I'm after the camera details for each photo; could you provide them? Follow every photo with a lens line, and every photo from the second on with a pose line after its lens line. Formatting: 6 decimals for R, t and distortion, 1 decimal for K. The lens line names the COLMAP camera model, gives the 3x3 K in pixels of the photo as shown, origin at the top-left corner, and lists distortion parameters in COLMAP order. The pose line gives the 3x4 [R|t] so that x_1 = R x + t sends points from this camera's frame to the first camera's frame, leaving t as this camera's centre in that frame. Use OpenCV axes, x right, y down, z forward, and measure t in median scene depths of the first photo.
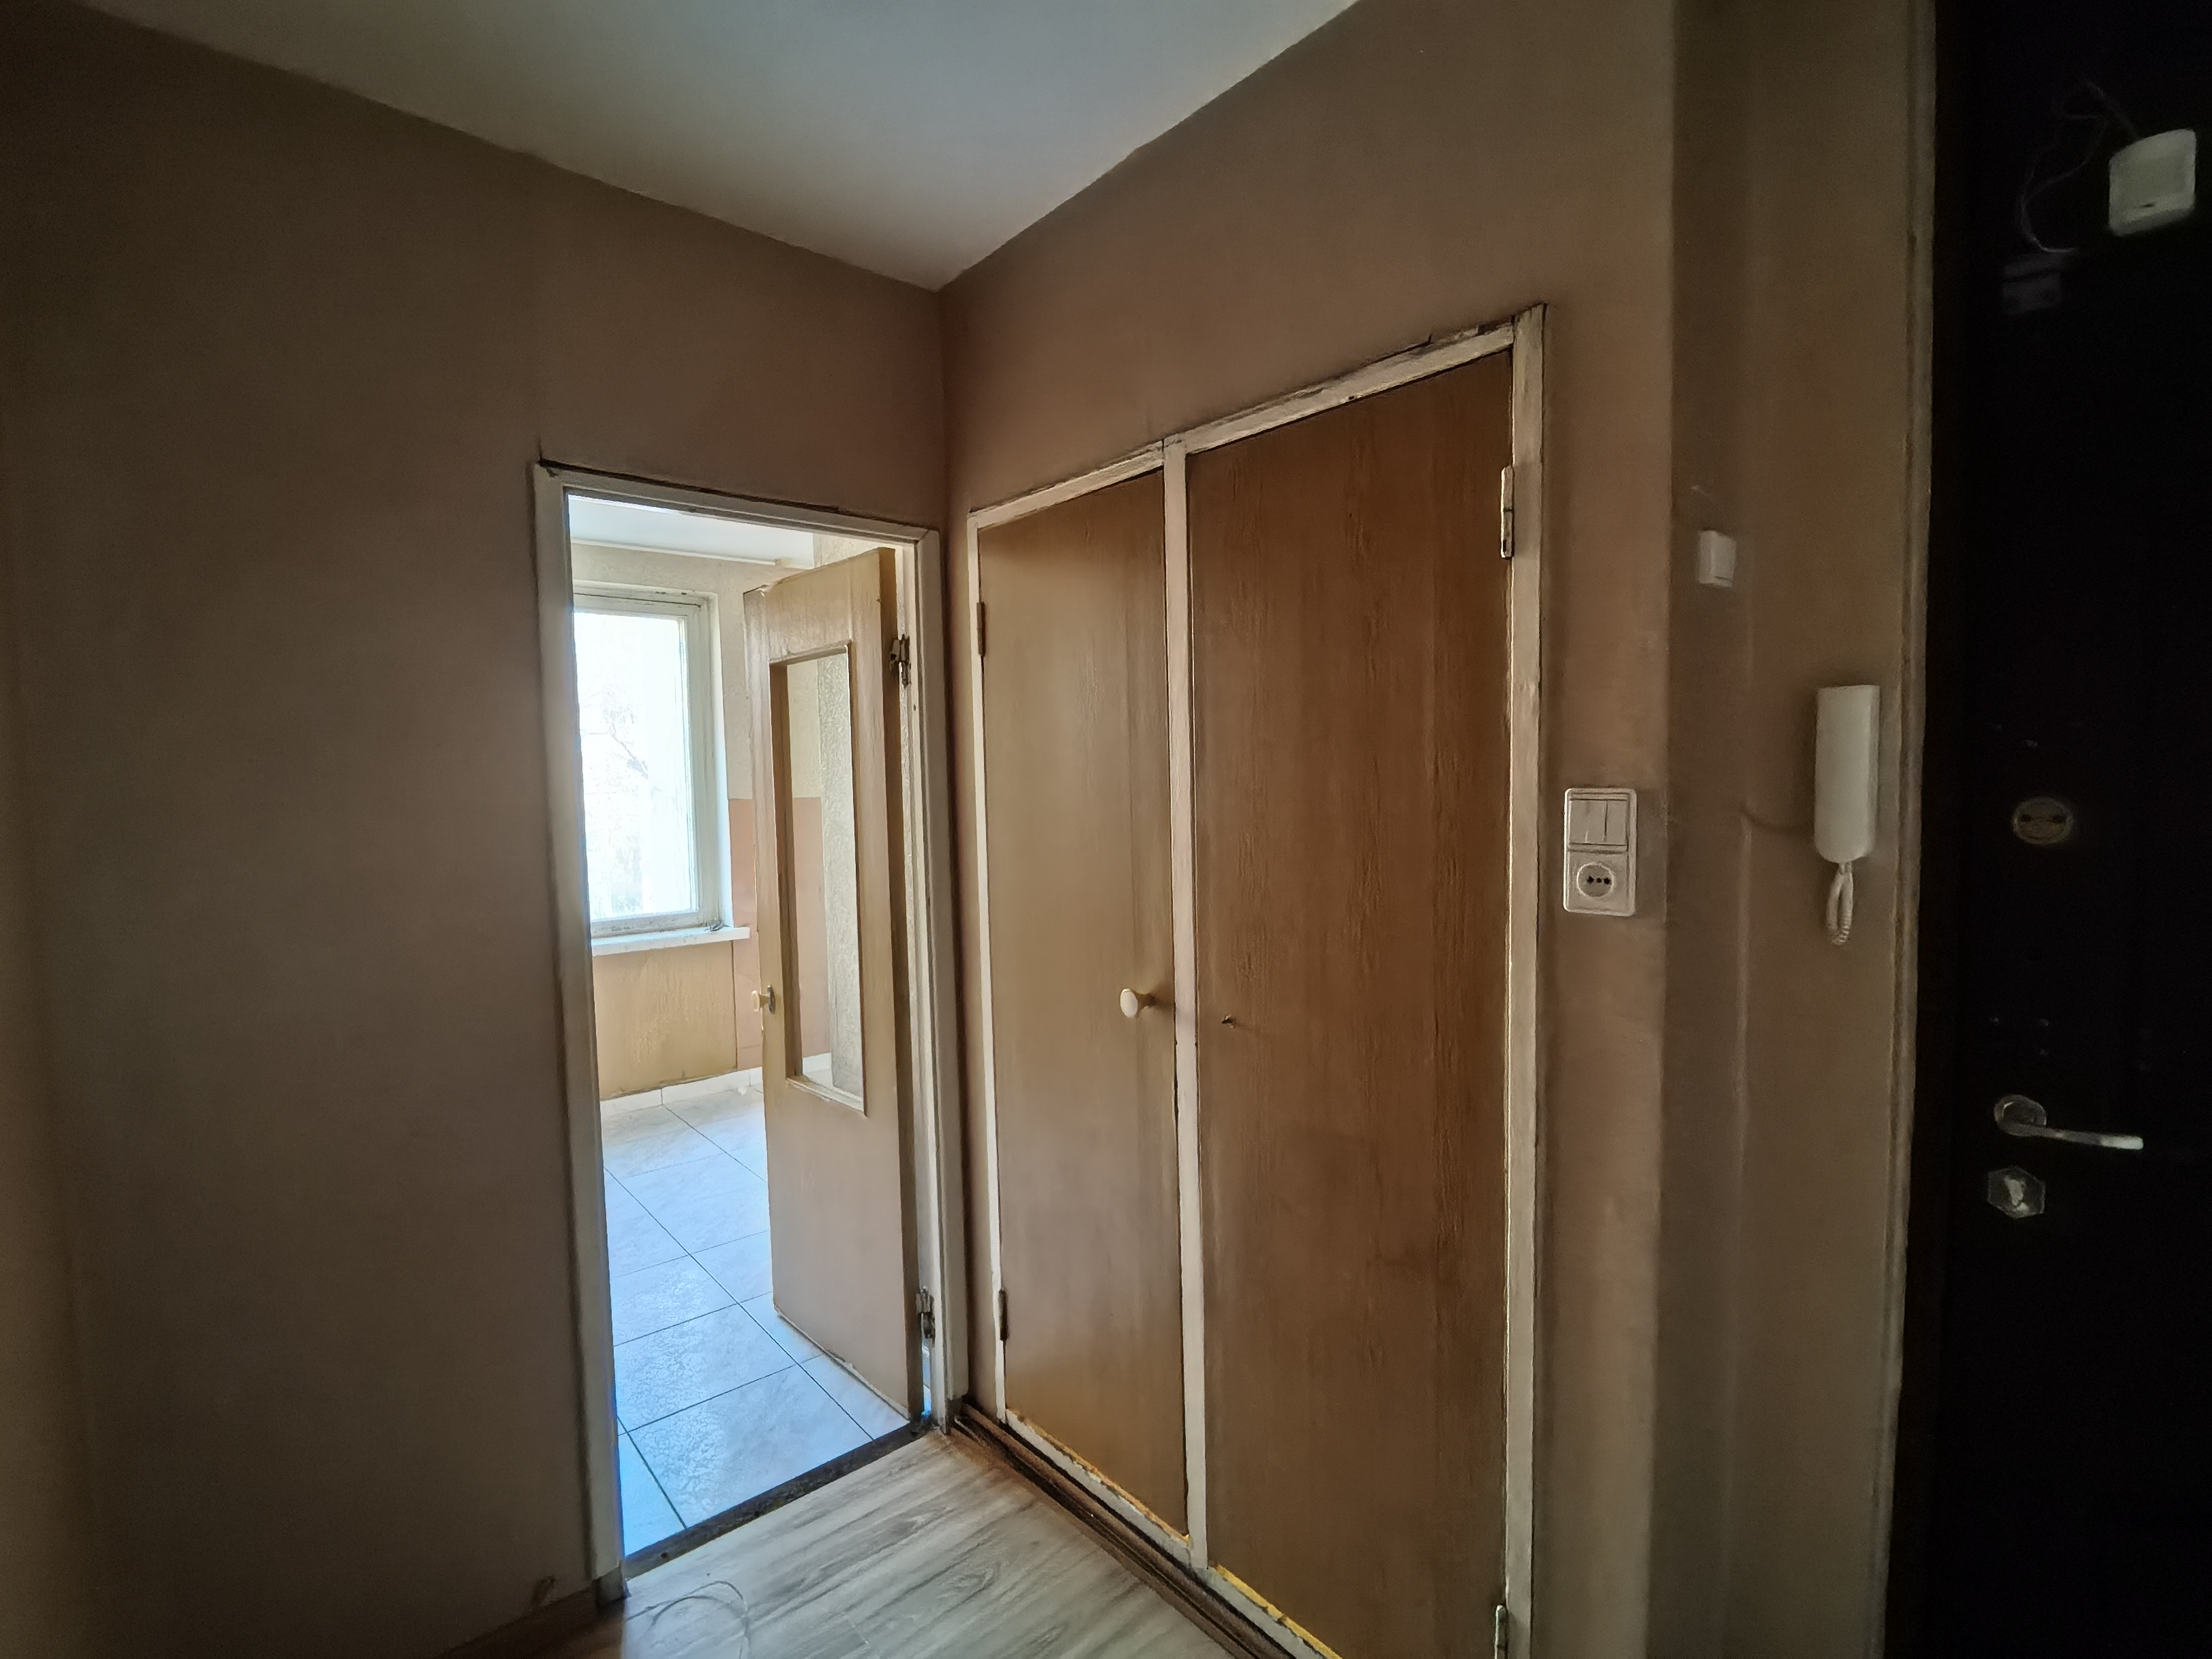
lens RADIAL K [[1034.3, 0, 1102.6], [0, 1034.3, 833.8], [0, 0, 1]] dist [0.003562, -0.000067]
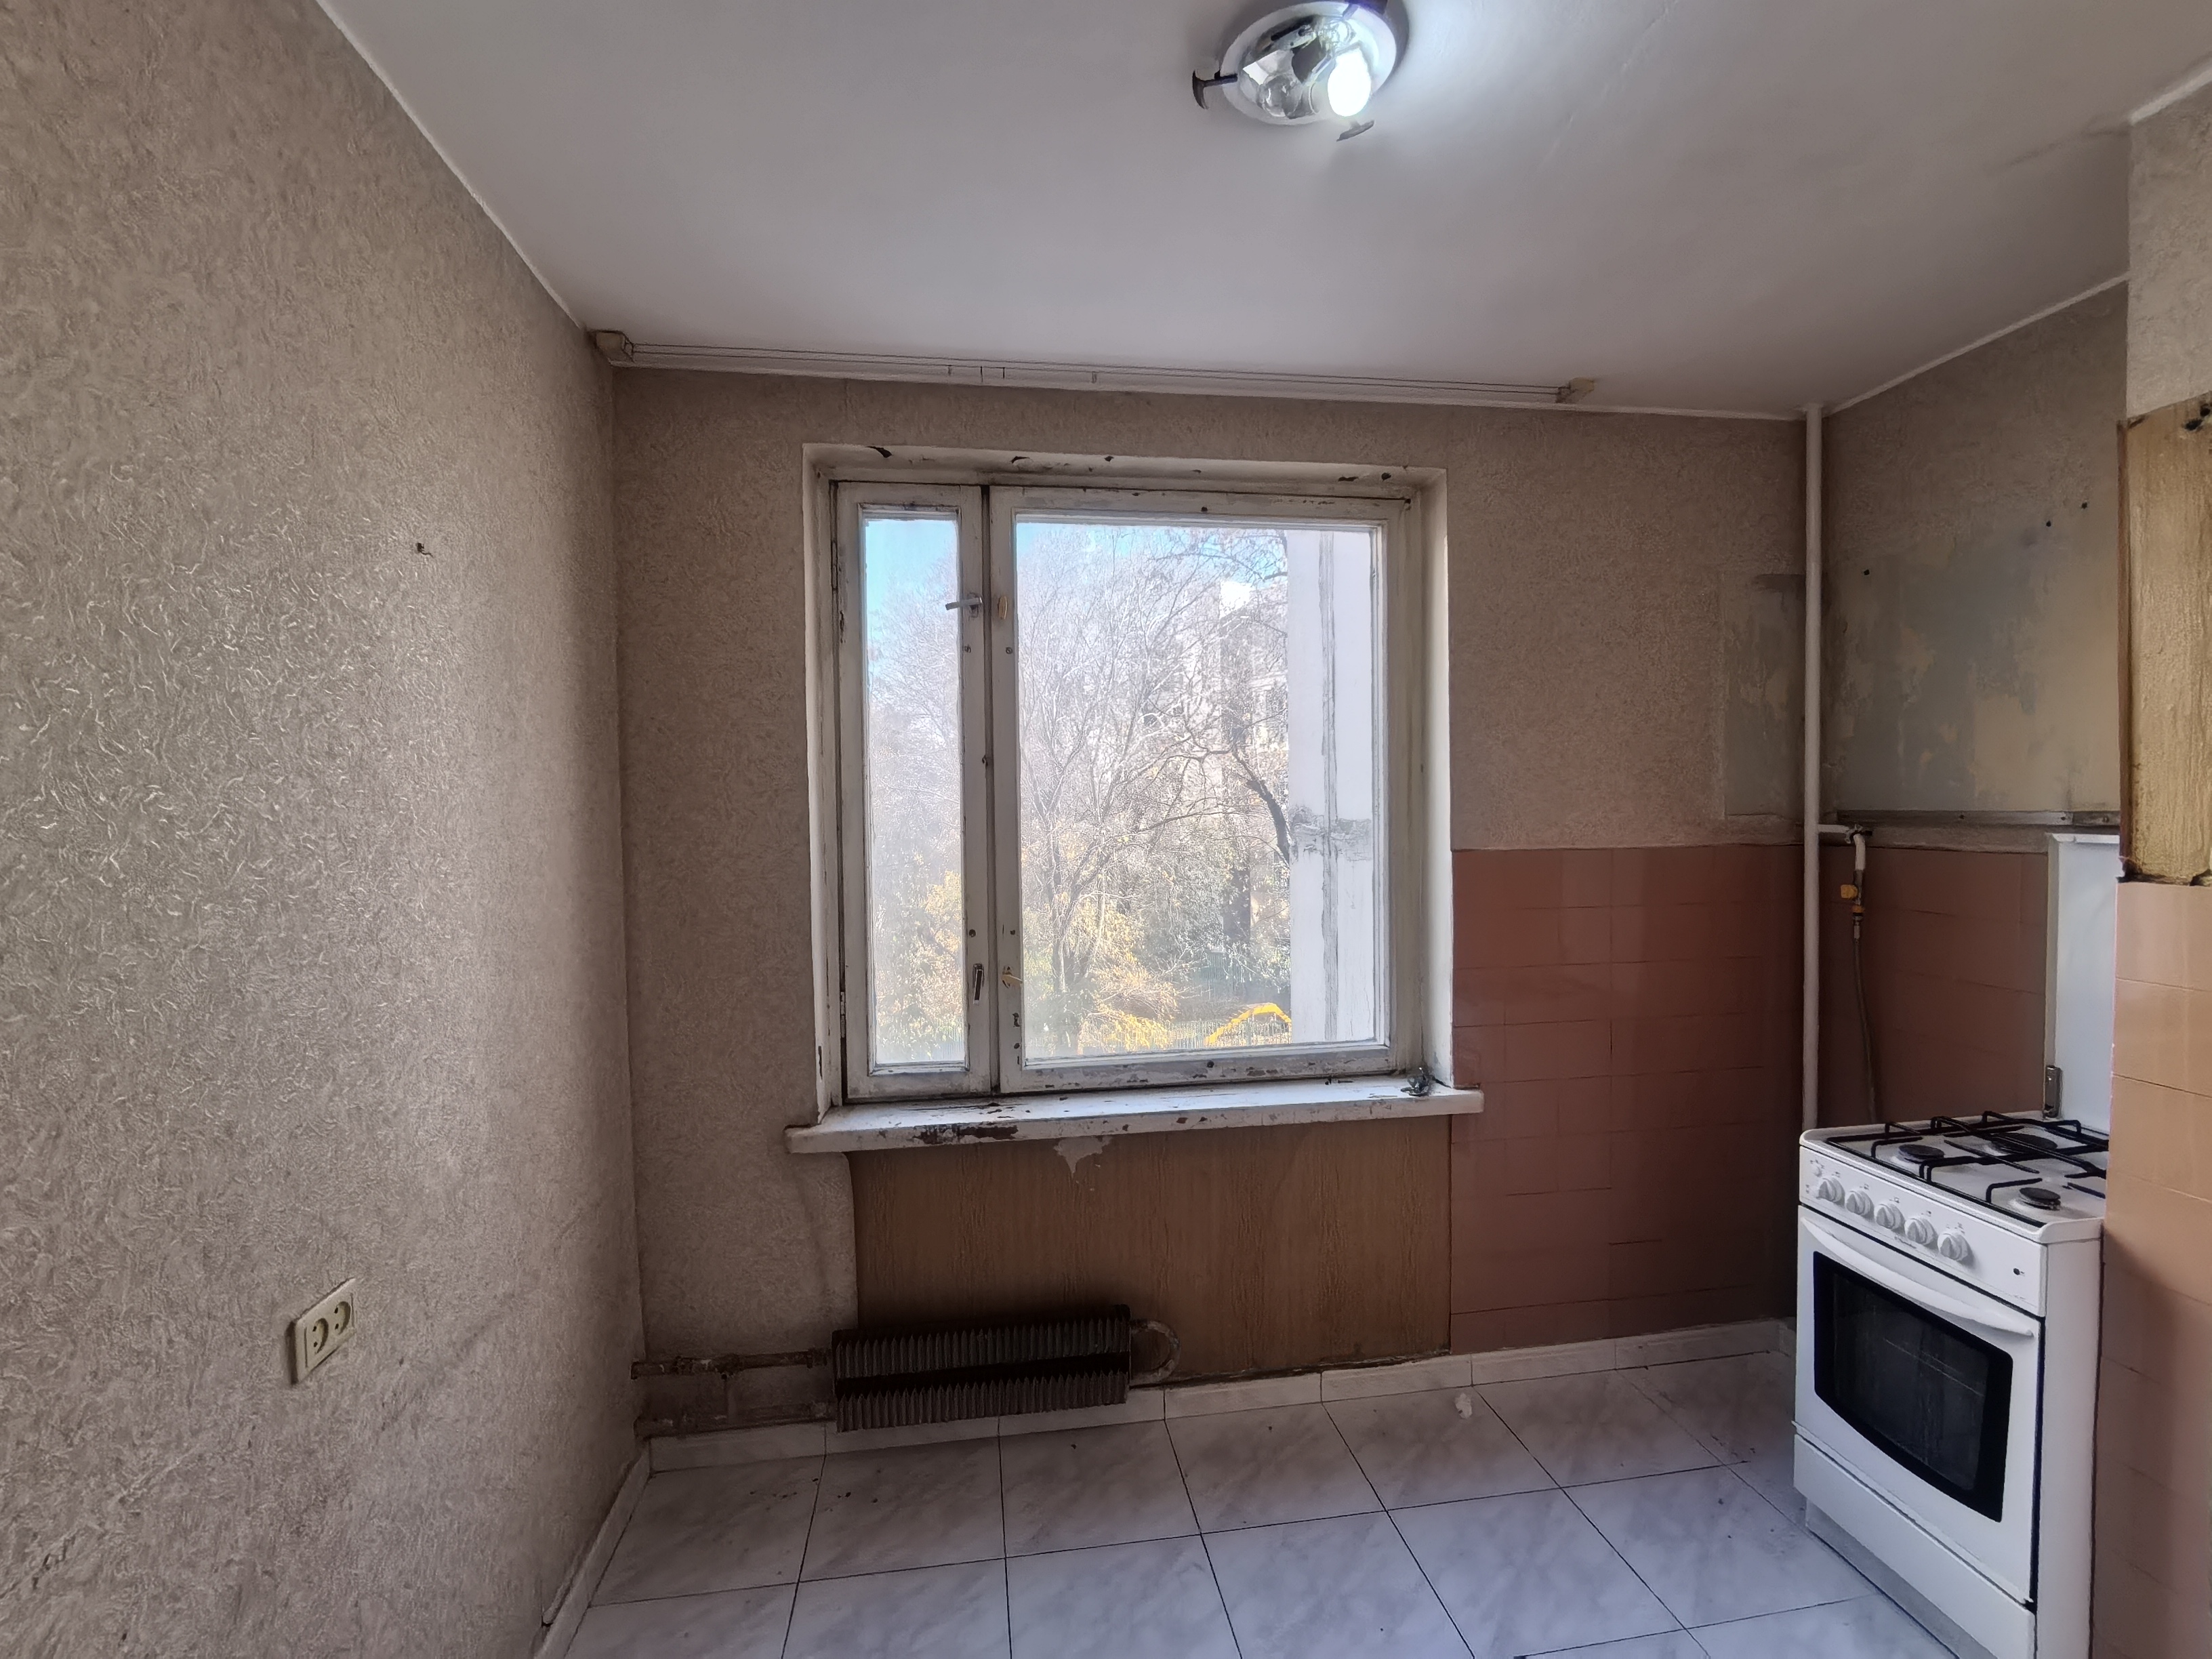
lens RADIAL K [[1034.3, 0, 1110.5], [0, 1034.3, 833.1], [0, 0, 1]] dist [0.003562, -0.000067]
pose [[0.851557, 0.024316, -0.523698, -0.231346], [-0.033687, 0.999397, -0.008375, -0.031389], [0.523179, 0.024774, 0.851863, 0.448079]]
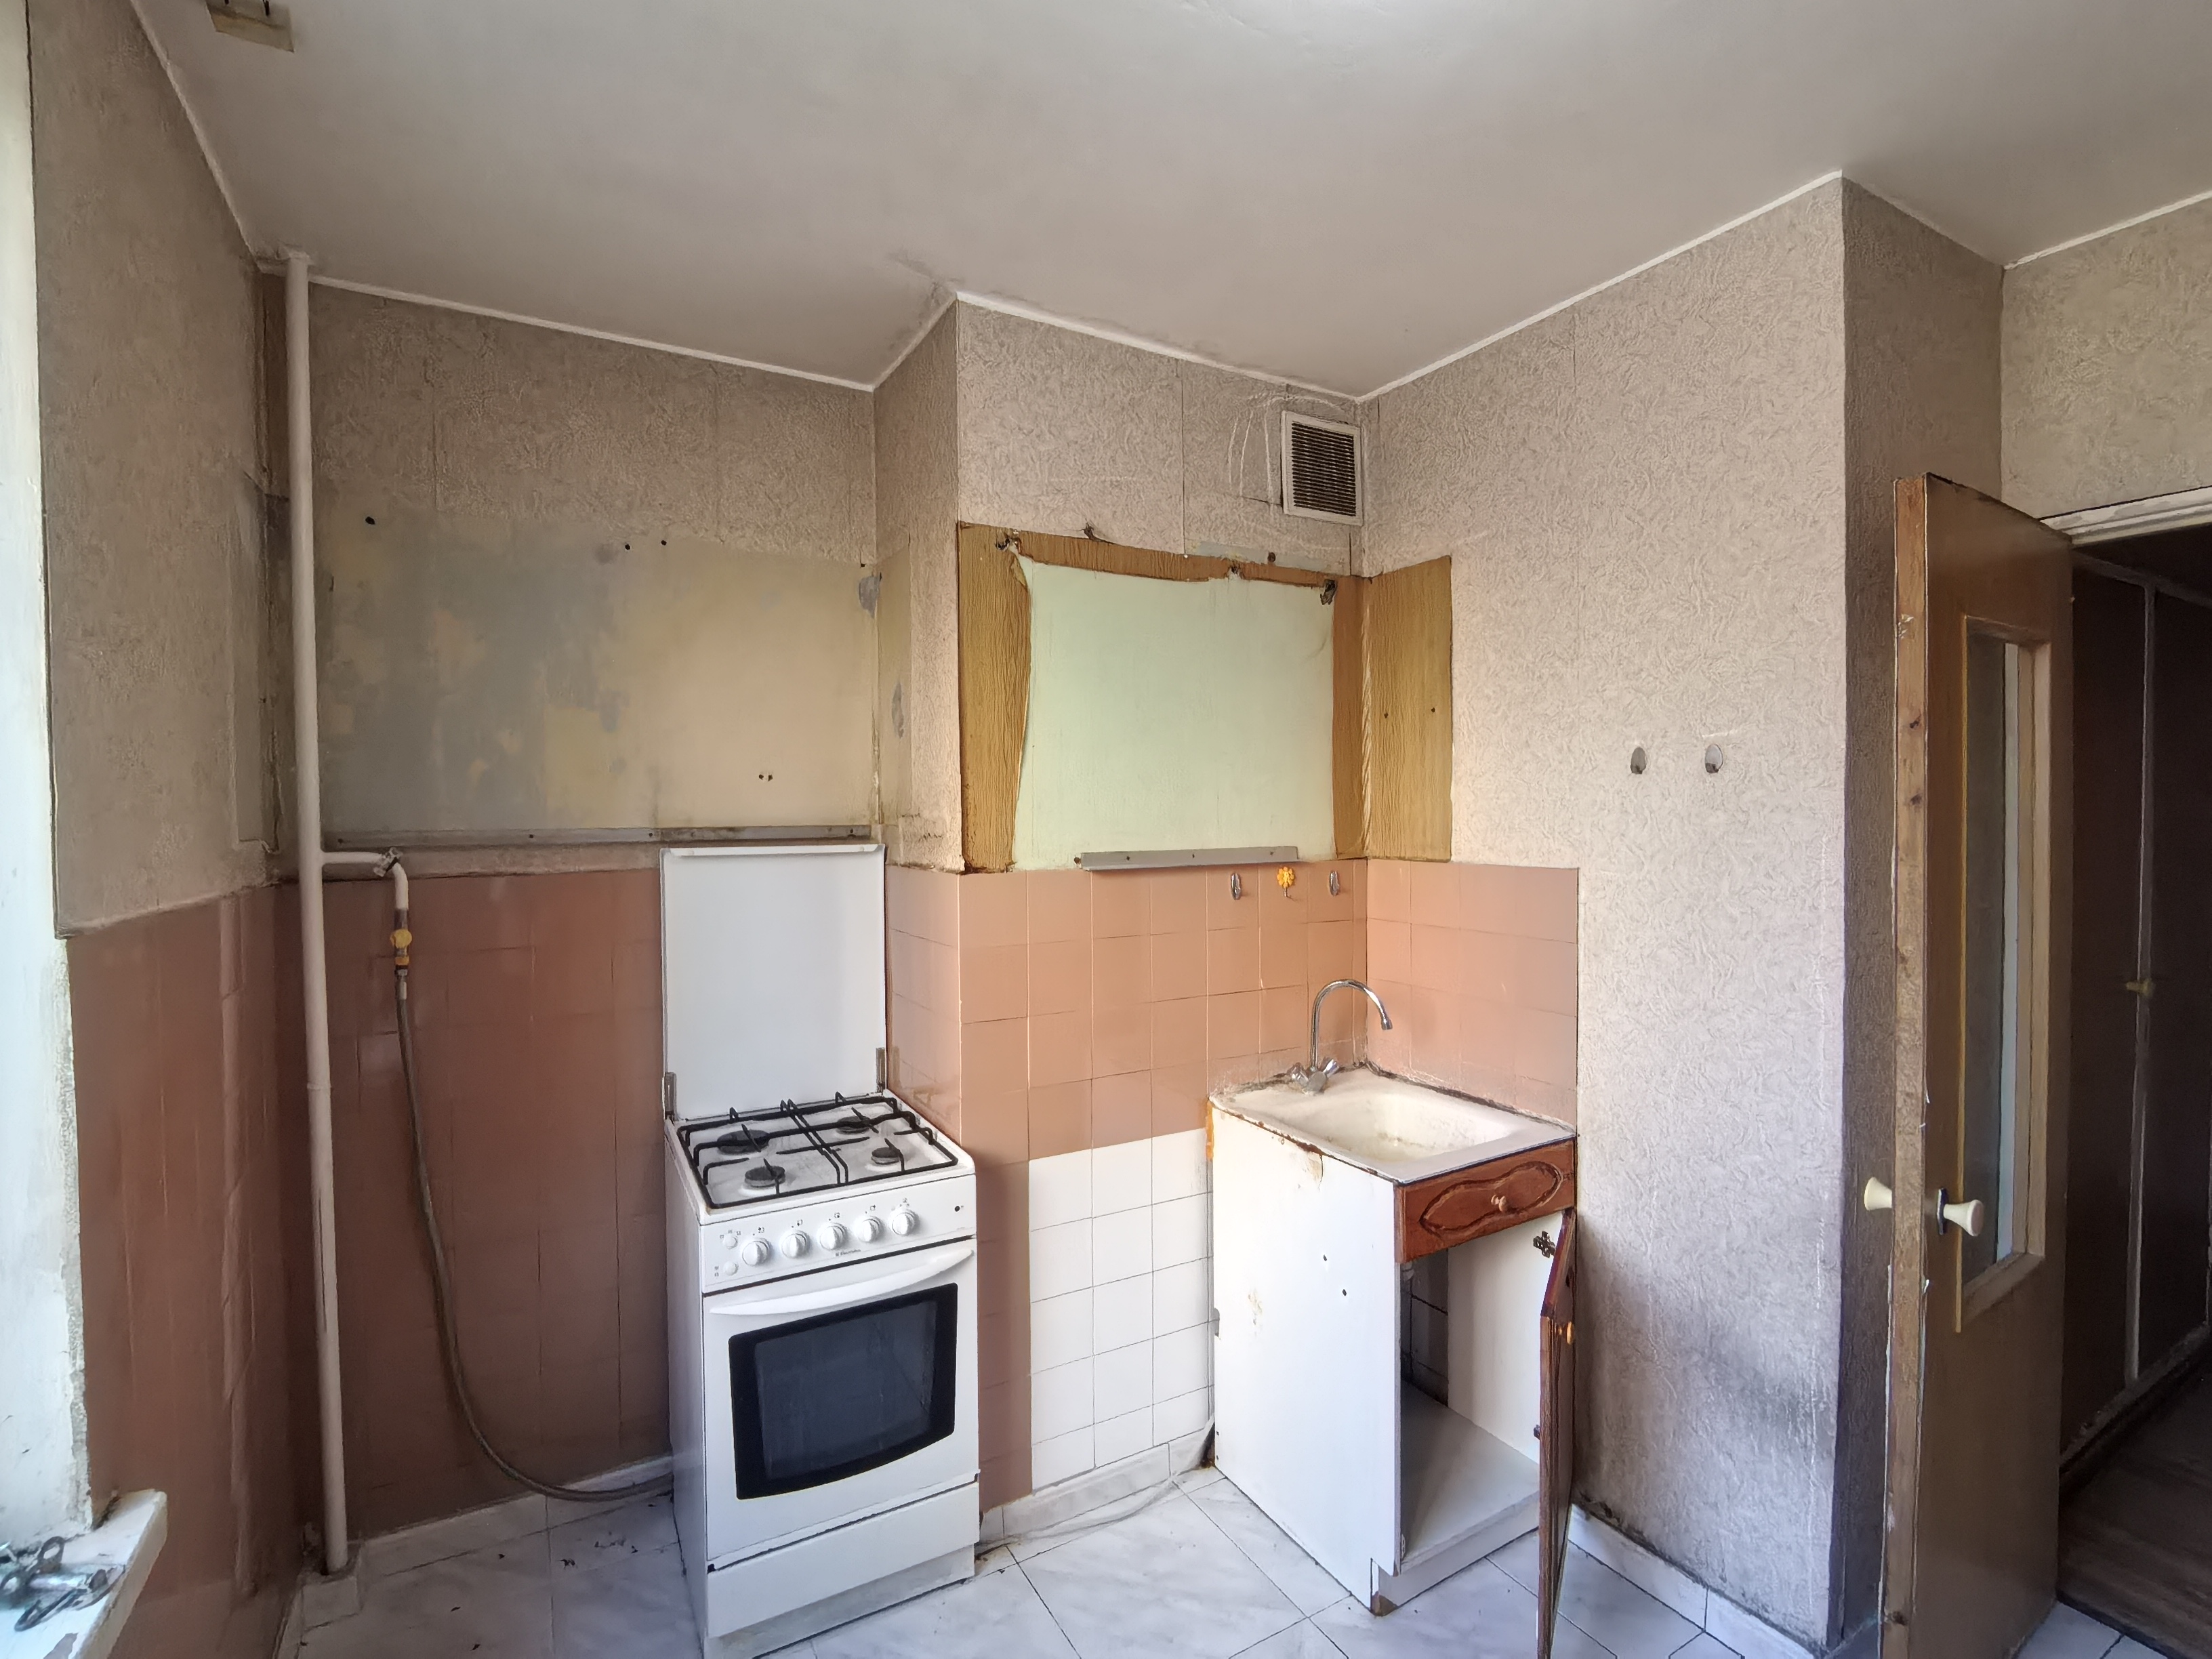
lens RADIAL K [[1034.3, 0, 1114.0], [0, 1034.3, 831.0], [0, 0, 1]] dist [0.003562, -0.000067]
pose [[0.176678, -0.000143, 0.984269, -0.533034], [0.062025, 0.998014, -0.010989, -0.038758], [-0.982312, 0.062991, 0.176336, 0.751330]]
